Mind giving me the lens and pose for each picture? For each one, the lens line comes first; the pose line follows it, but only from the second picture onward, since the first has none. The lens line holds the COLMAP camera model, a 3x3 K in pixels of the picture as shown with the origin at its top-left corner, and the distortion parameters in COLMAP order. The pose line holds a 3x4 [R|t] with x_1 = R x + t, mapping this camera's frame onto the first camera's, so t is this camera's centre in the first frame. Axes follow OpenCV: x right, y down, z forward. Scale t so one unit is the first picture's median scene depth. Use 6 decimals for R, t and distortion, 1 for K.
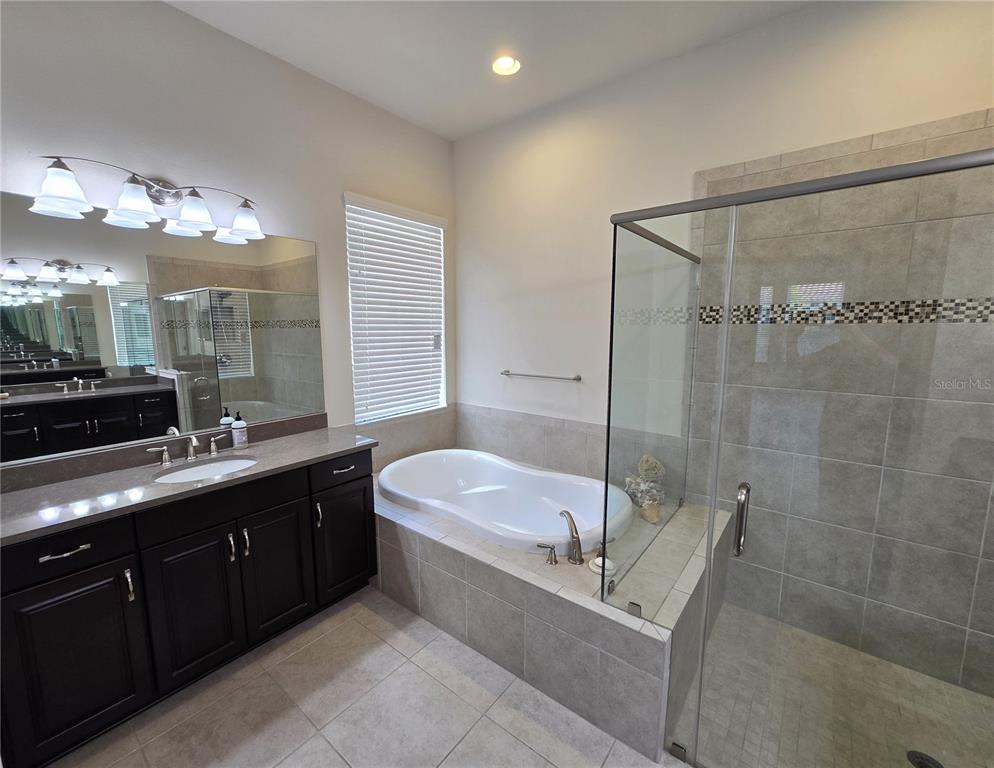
lens RADIAL K [[418.9, 0, 485.9], [0, 418.9, 387.4], [0, 0, 1]] dist [-0.000901, -0.000156]
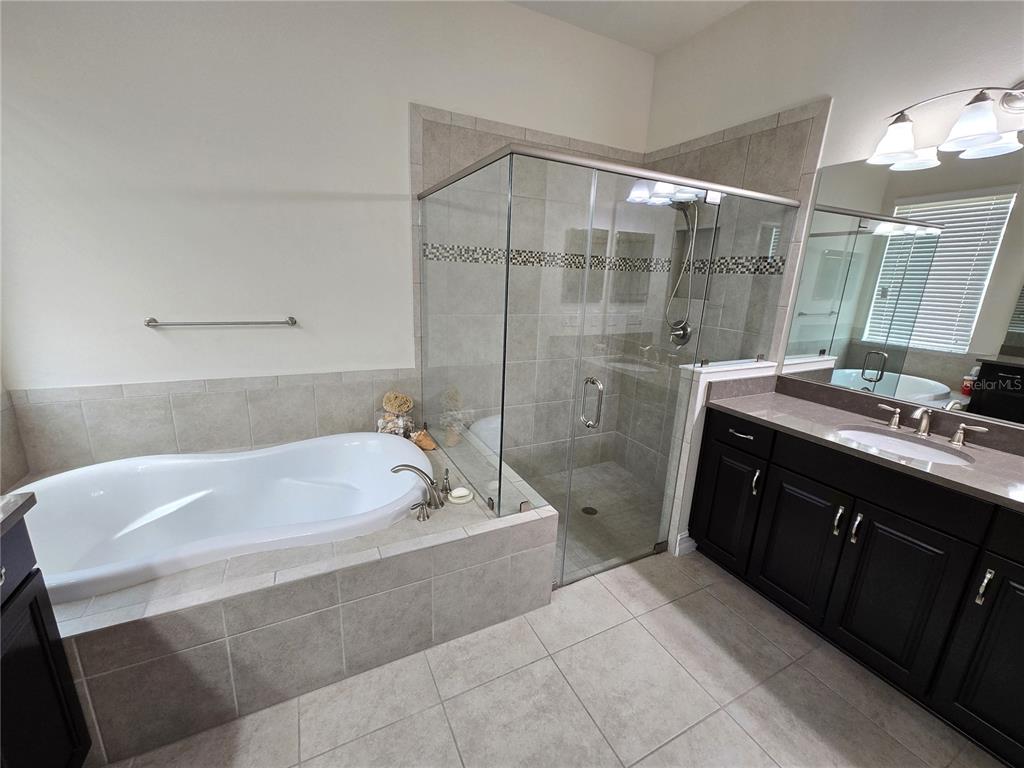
lens RADIAL K [[419.8, 0, 512.0], [0, 419.8, 384.0], [0, 0, 1]] dist [-0.001151, -0.000439]
pose [[0.411267, -0.210365, 0.886908, -0.506140], [0.085346, 0.977617, 0.192305, -0.034052], [-0.907511, -0.003395, 0.420015, 0.419515]]
